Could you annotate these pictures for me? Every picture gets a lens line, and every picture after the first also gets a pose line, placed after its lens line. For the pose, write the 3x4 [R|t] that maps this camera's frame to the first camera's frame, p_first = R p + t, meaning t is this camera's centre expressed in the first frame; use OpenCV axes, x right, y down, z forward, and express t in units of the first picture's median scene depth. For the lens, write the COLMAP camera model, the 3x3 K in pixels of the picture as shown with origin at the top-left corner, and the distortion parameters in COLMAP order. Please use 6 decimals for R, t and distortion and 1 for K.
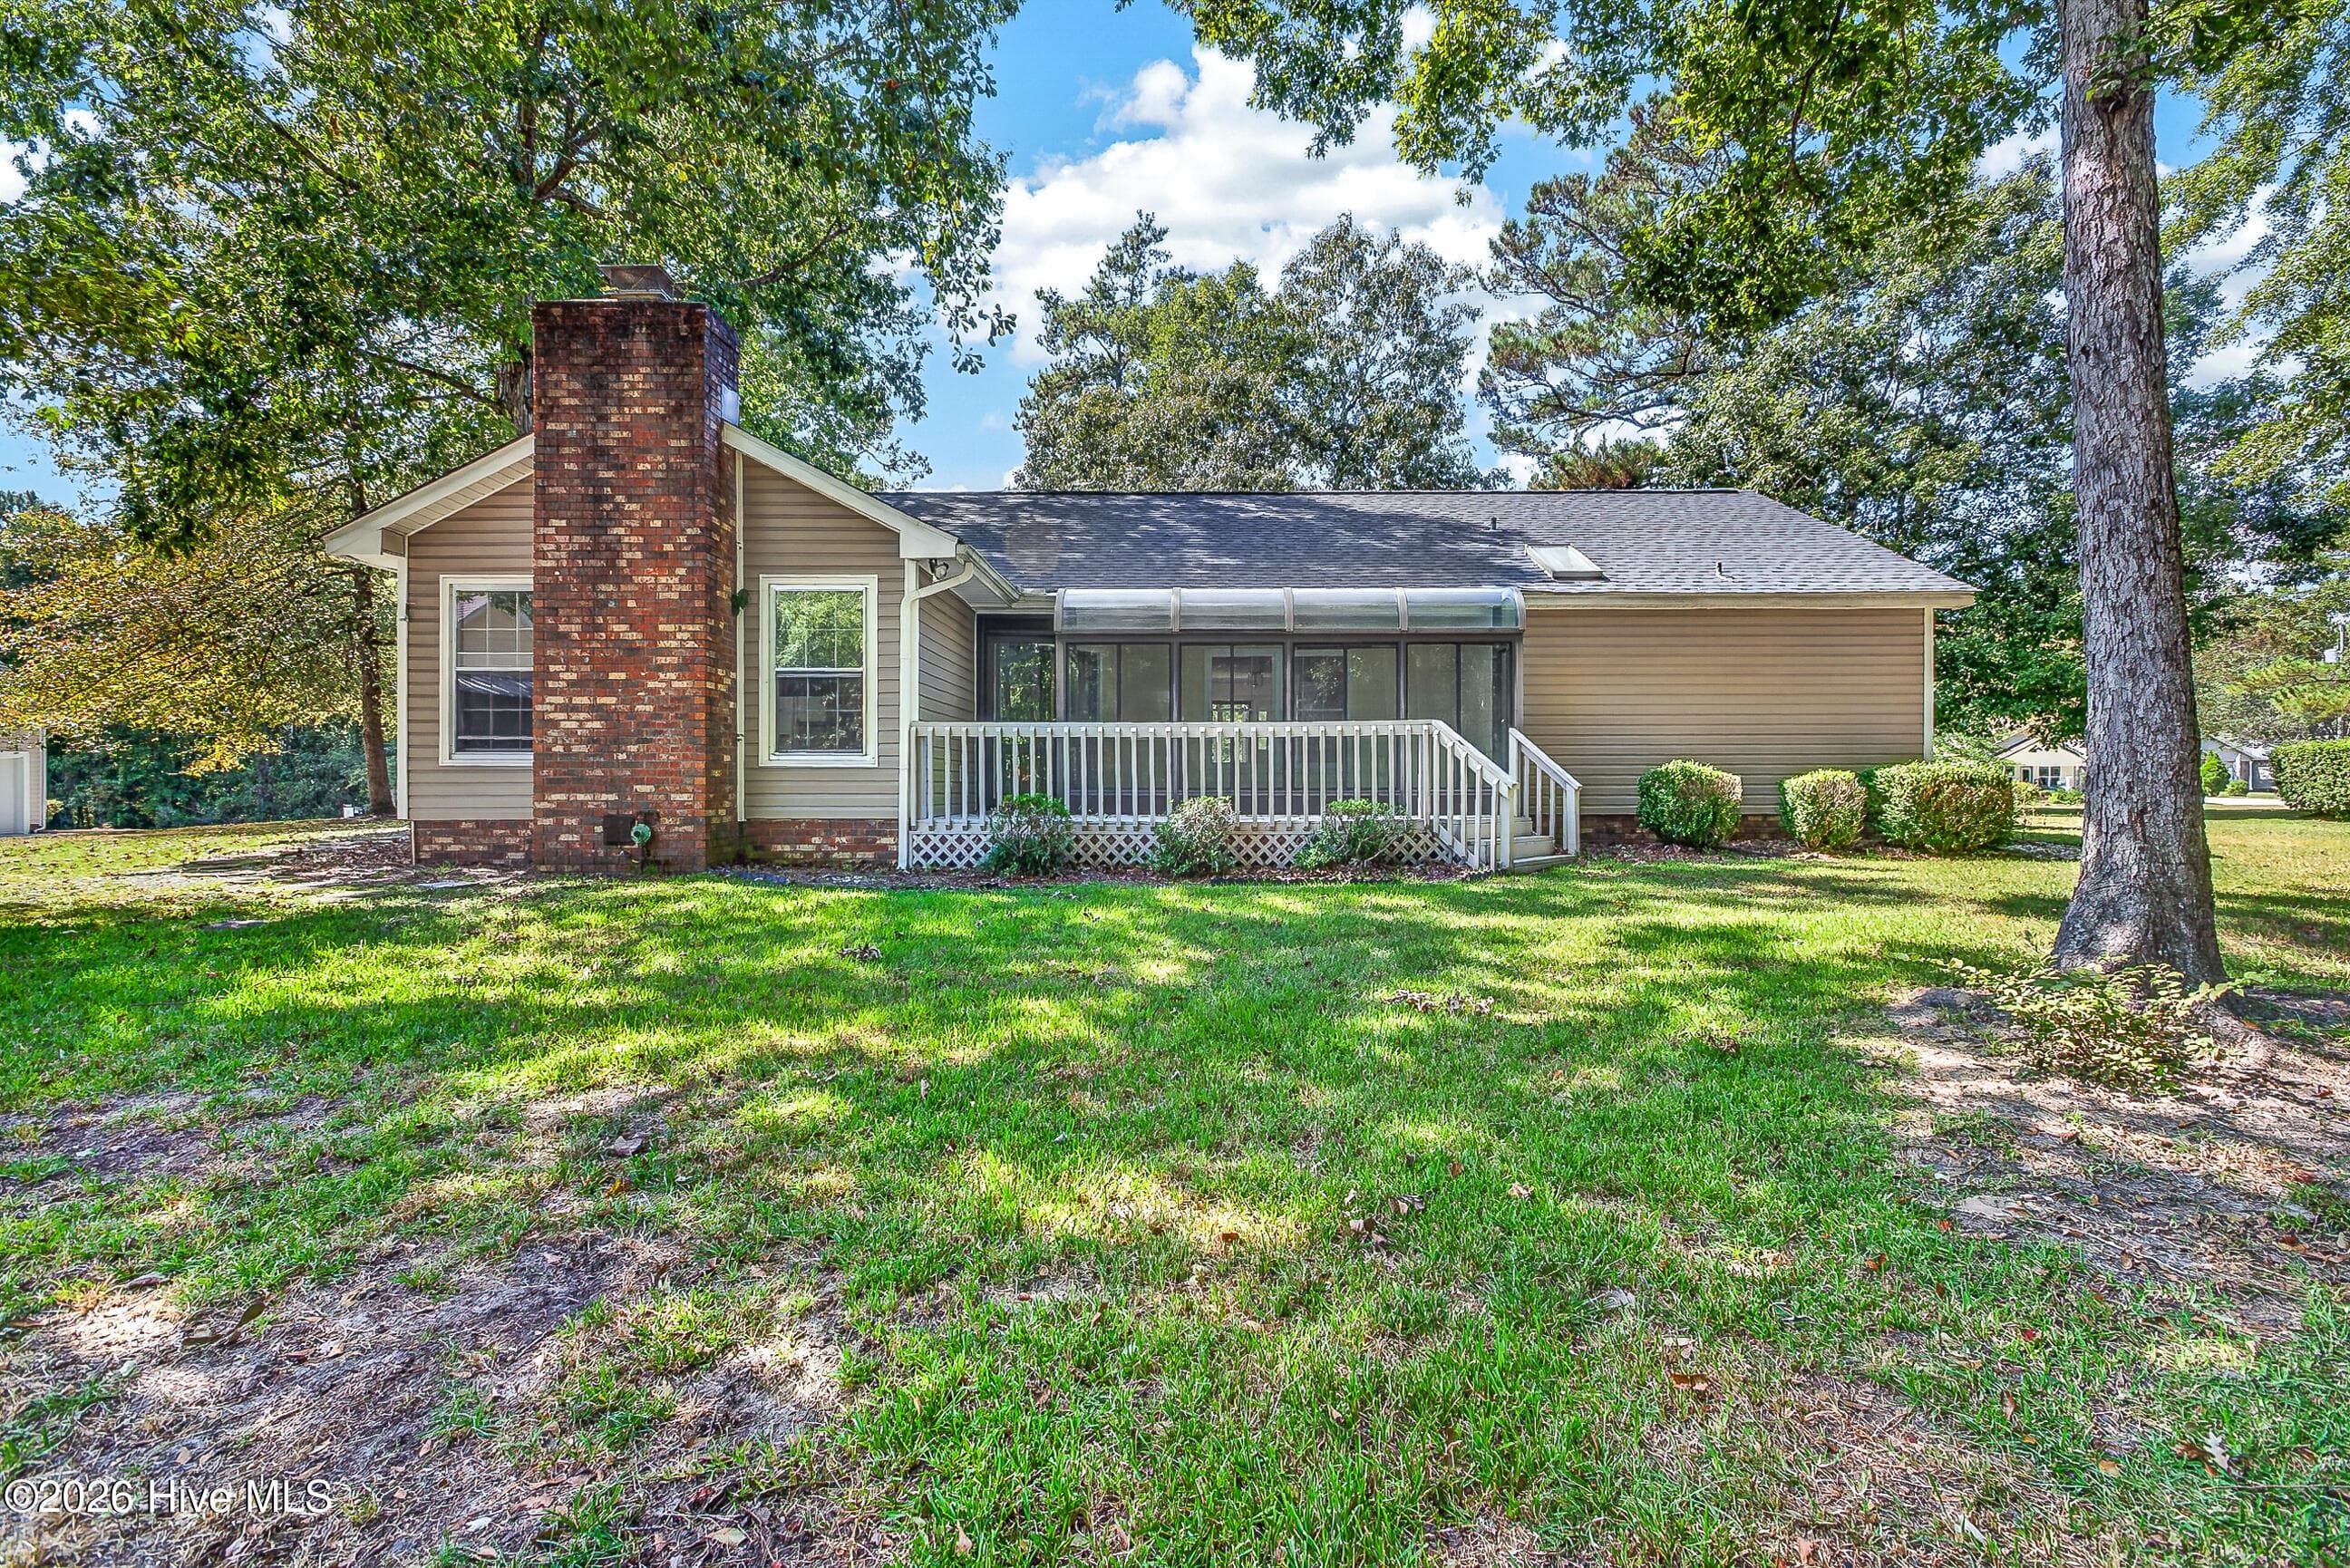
lens RADIAL K [[1092.6, 0, 1181.8], [0, 1092.6, 792.1], [0, 0, 1]] dist [0.001875, 0.000099]
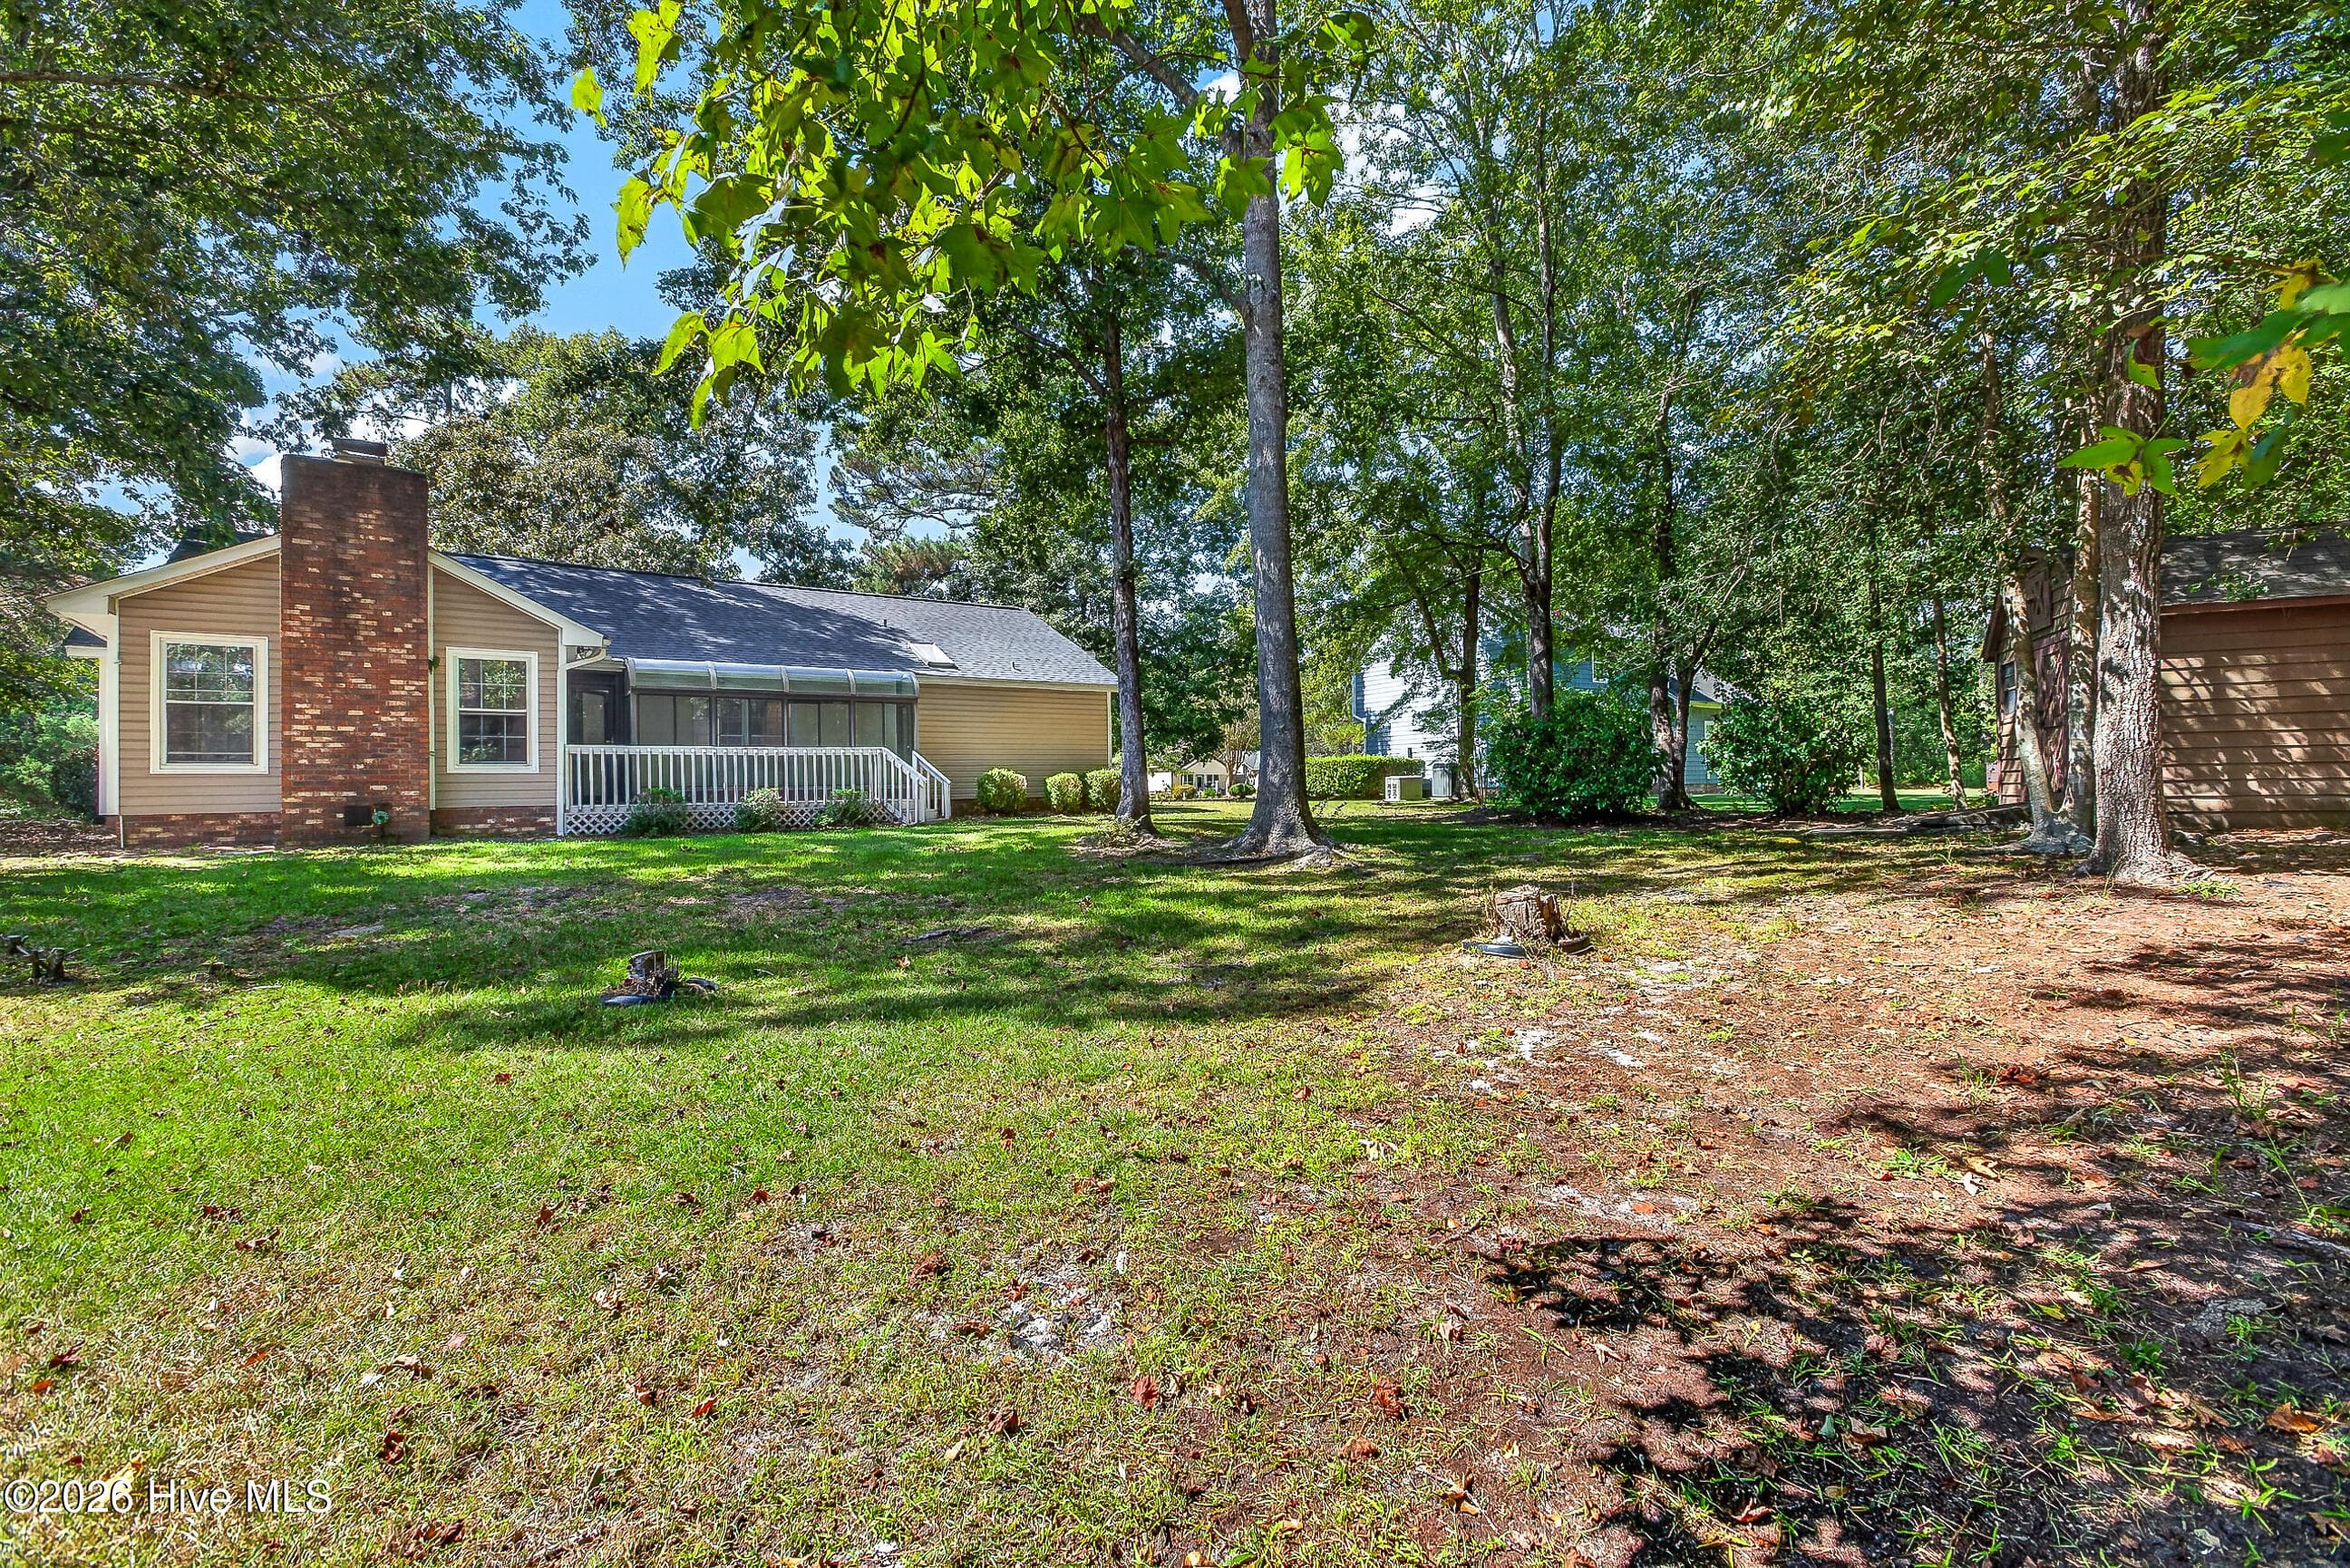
lens RADIAL K [[1324.9, 0, 1176.7], [0, 1324.9, 790.4], [0, 0, 1]] dist [0.021304, 0.000236]
pose [[0.828404, -0.010388, 0.560034, -0.584258], [0.021822, 0.999667, -0.013737, 0.047862], [-0.559705, 0.023601, 0.828356, -1.097204]]
